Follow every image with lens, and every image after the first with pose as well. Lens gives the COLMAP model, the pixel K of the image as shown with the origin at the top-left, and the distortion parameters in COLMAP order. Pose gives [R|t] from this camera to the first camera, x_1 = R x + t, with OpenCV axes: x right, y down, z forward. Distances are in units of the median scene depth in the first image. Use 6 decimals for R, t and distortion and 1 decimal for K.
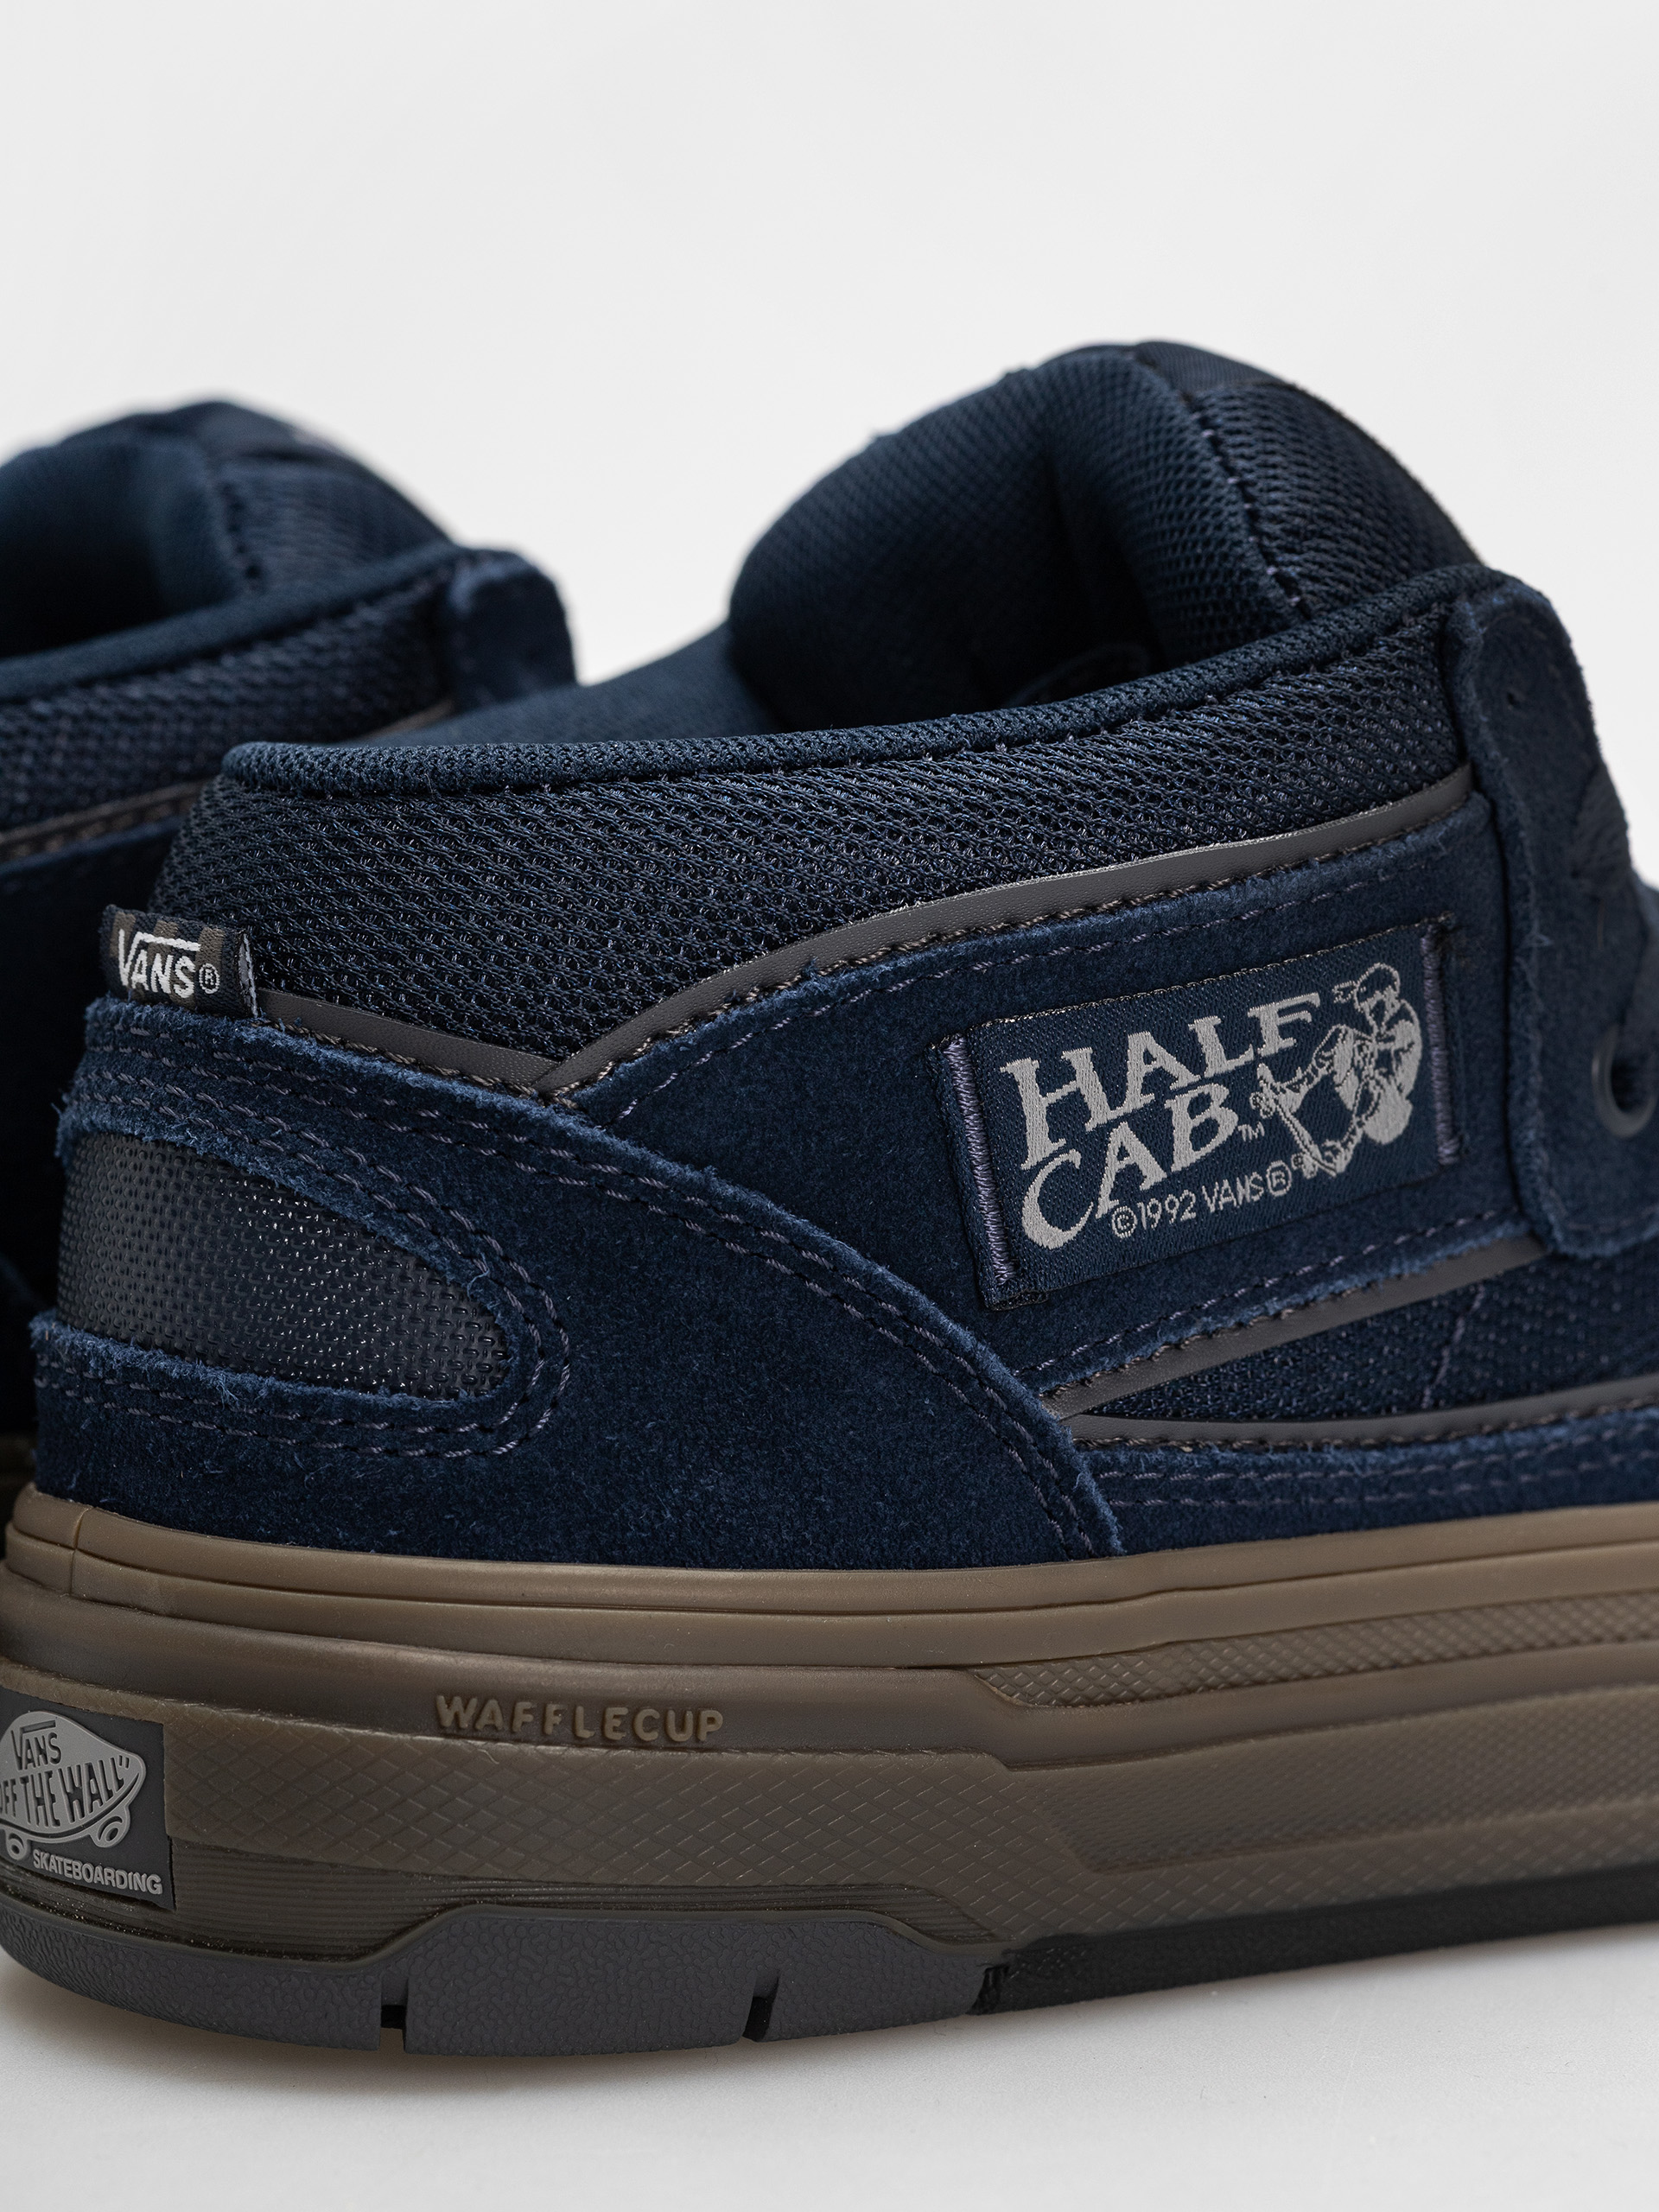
lens RADIAL K [[6914.4, 0, 829.5], [0, 6914.4, 1106.0], [0, 0, 1]] dist [0.059276, -0.191867]
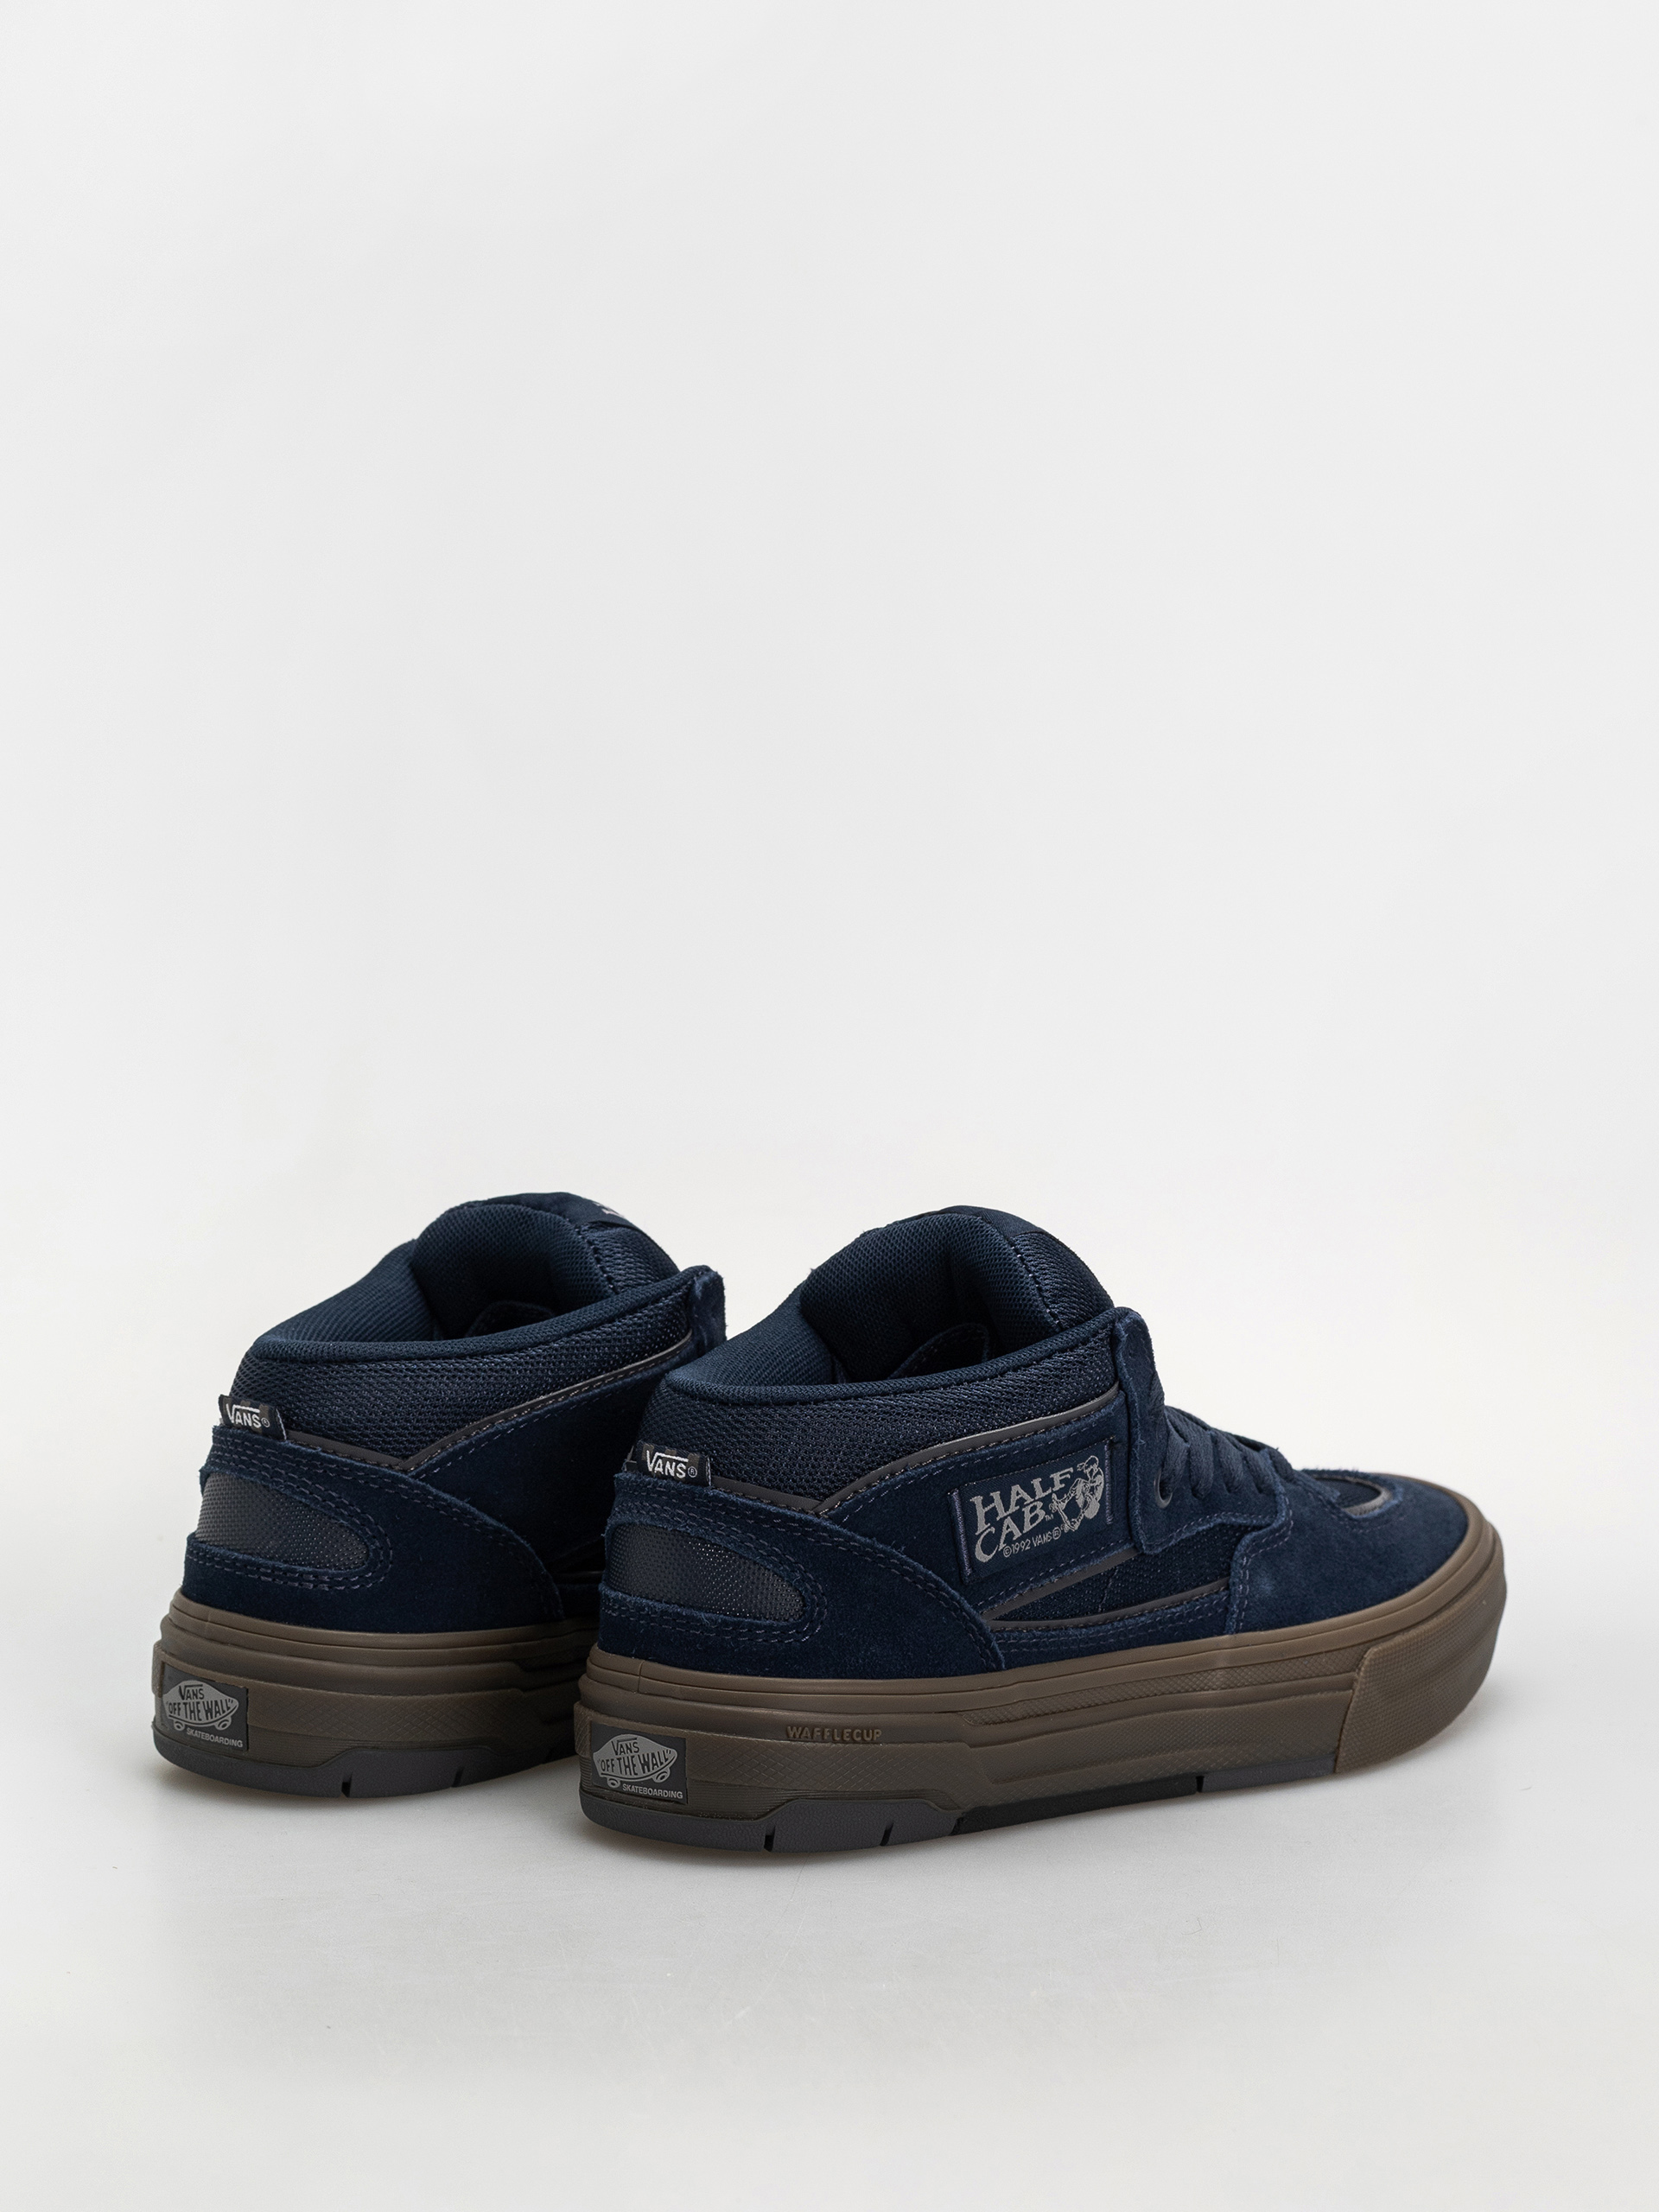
lens RADIAL K [[6914.4, 0, 829.5], [0, 6914.4, 1106.0], [0, 0, 1]] dist [0.059276, -0.191867]
pose [[0.983842, -0.004994, 0.178970, -0.531002], [0.003276, 0.999946, 0.009892, -0.192455], [-0.179010, -0.009146, 0.983805, -1.749363]]
